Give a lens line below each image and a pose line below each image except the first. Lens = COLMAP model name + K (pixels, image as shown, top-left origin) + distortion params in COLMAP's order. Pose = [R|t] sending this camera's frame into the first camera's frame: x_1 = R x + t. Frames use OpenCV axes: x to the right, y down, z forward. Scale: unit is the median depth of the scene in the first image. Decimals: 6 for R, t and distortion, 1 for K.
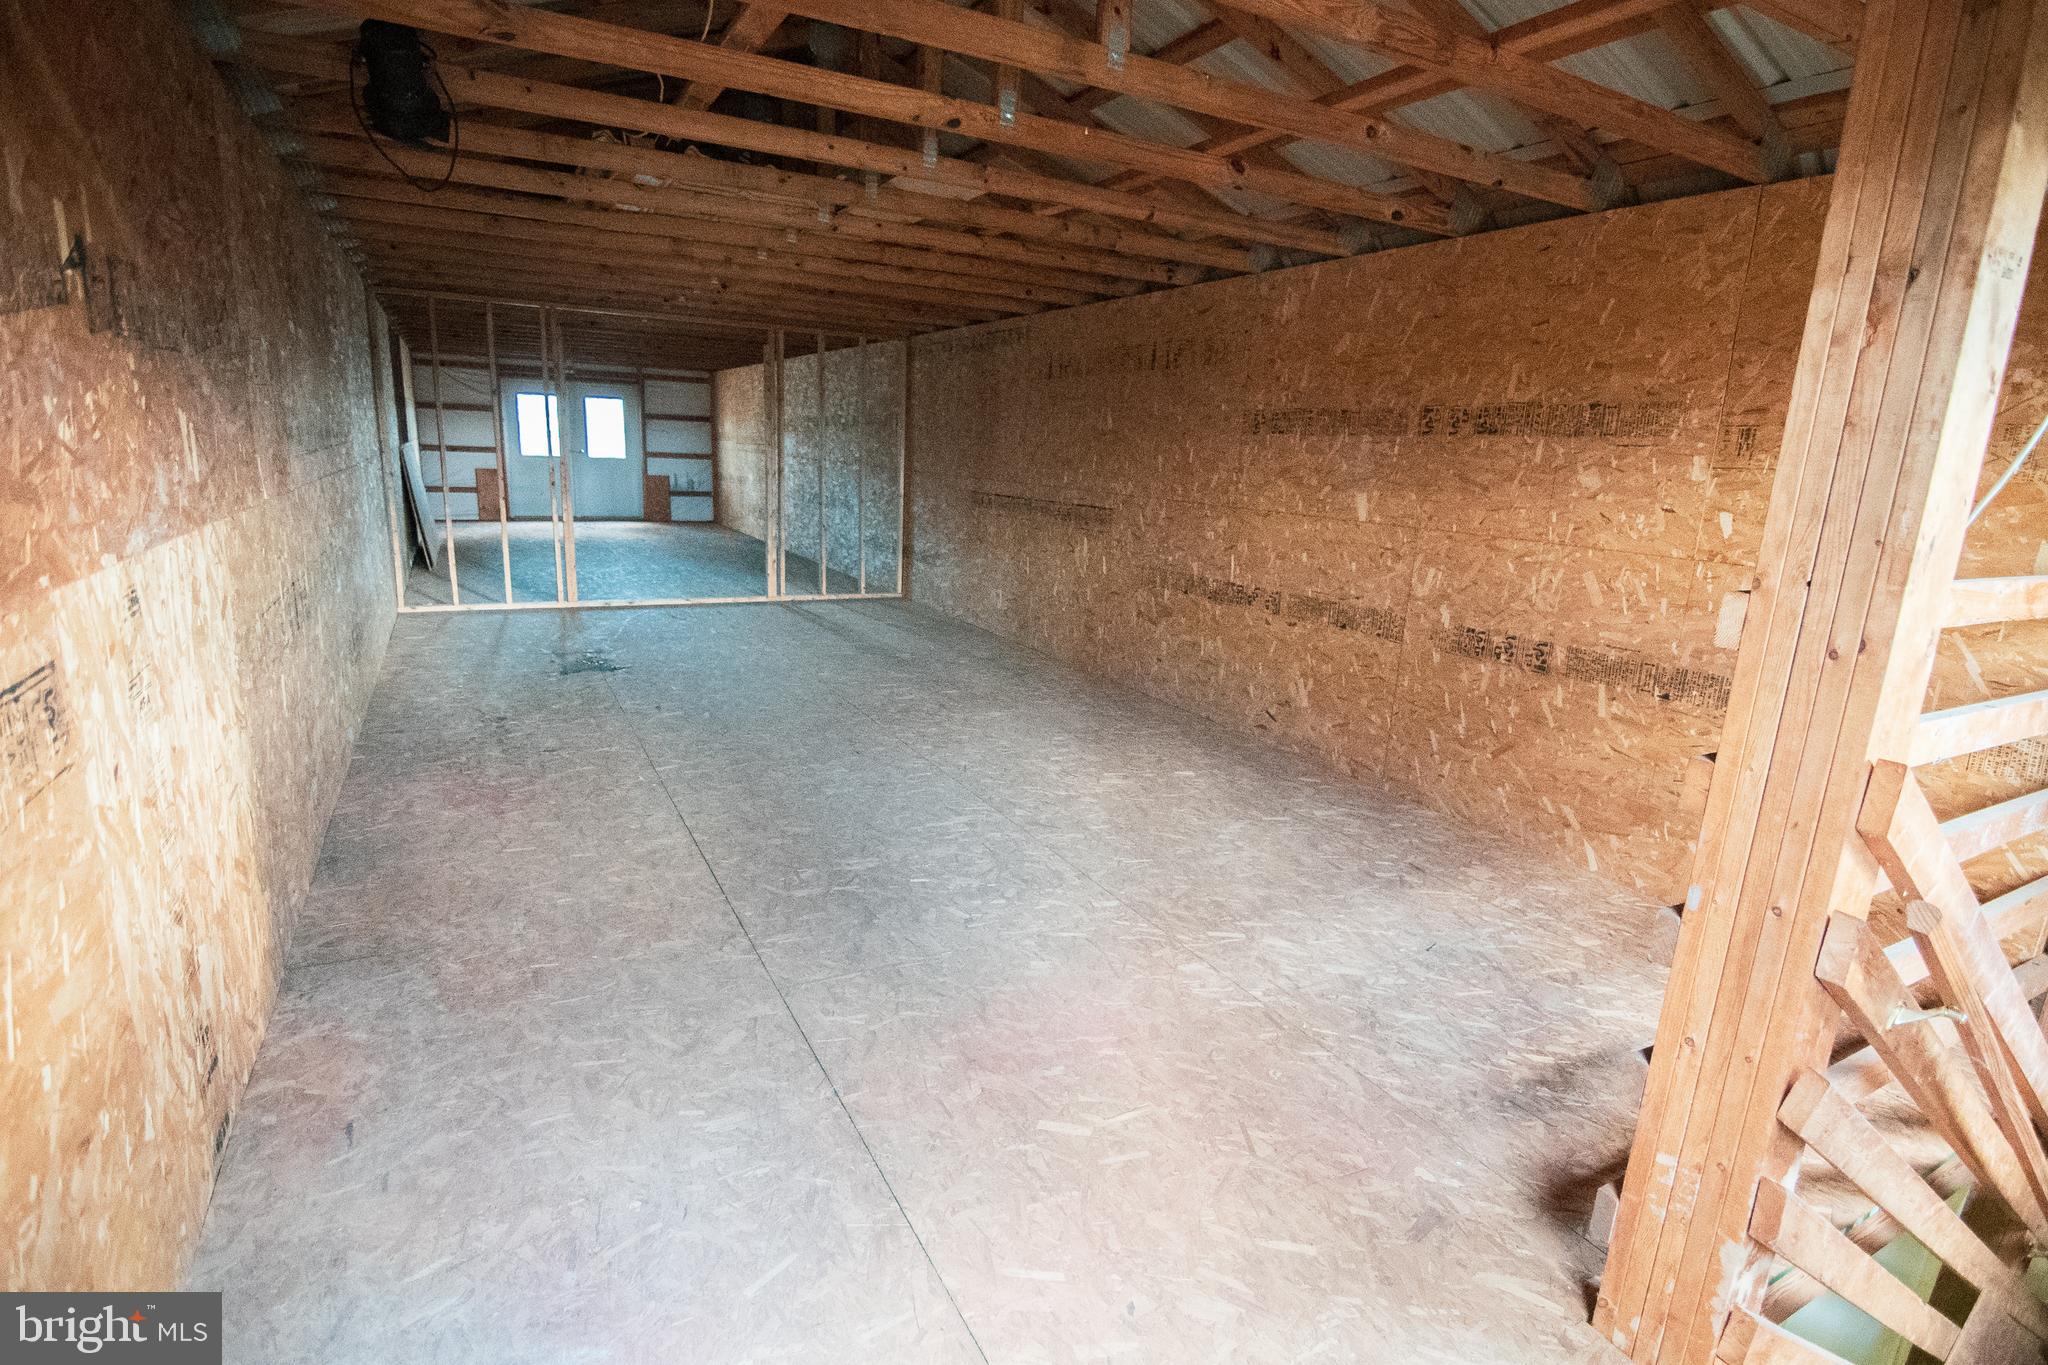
lens RADIAL K [[996.9, 0, 1027.5], [0, 996.9, 696.6], [0, 0, 1]] dist [-0.015952, -0.003627]
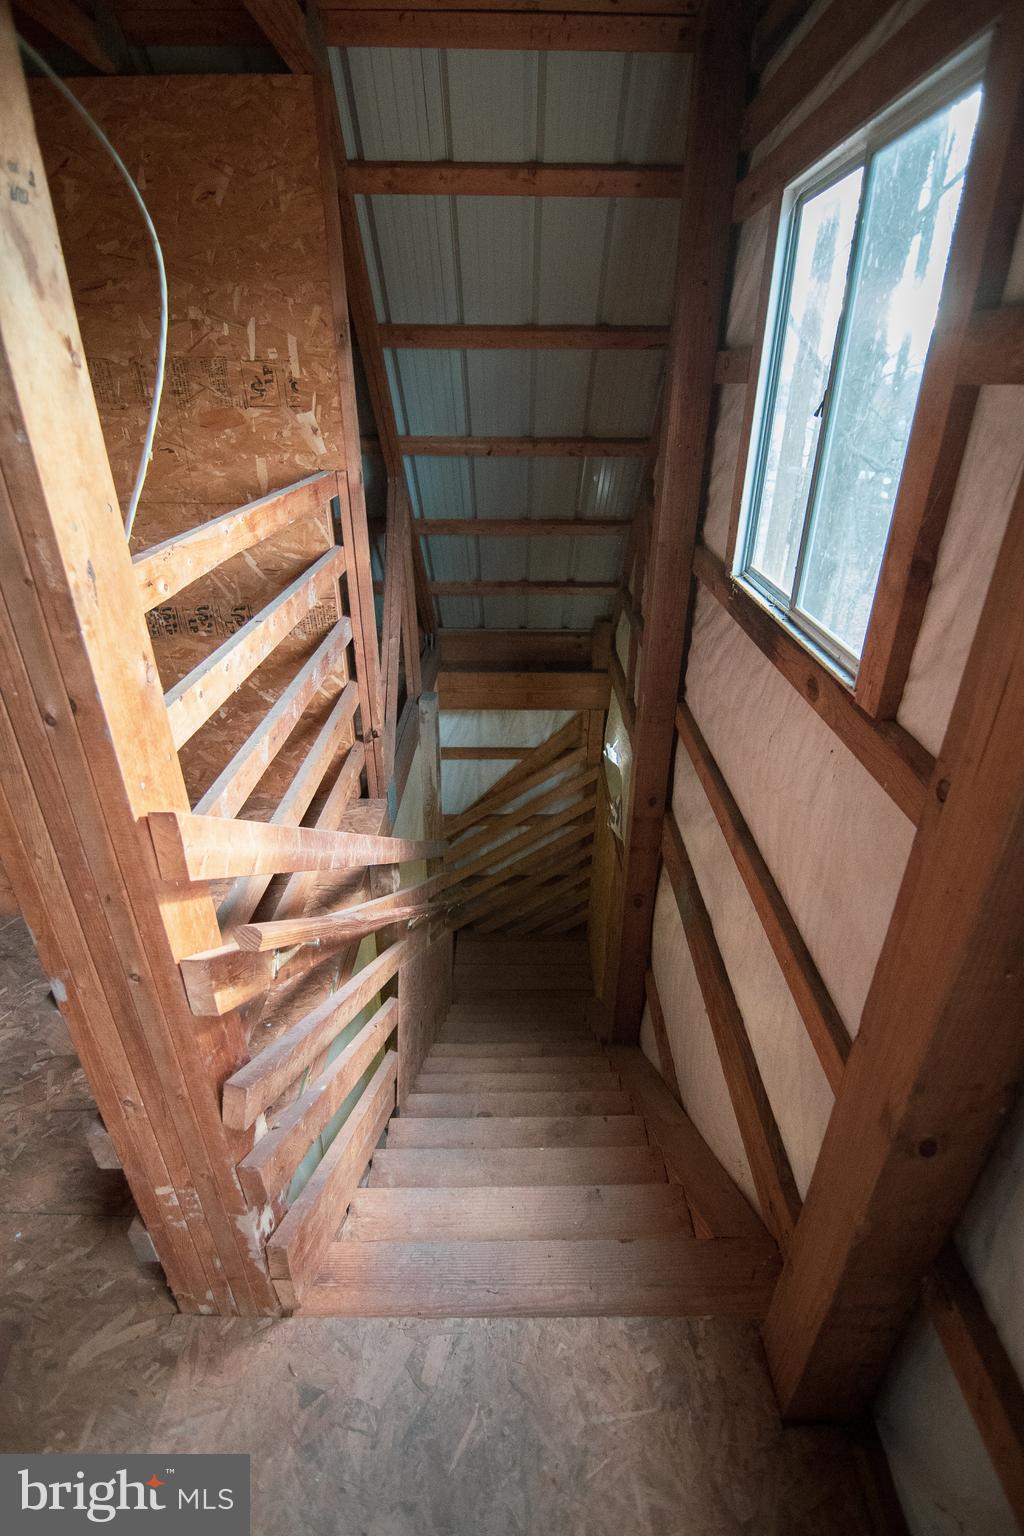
lens RADIAL K [[747.6, 0, 523.6], [0, 747.6, 765.2], [0, 0, 1]] dist [-0.015952, -0.003627]
pose [[0.470701, -0.437512, 0.766175, 0.428356], [0.225000, 0.899203, 0.375246, -0.126242], [-0.853121, -0.004239, 0.521696, 0.286192]]
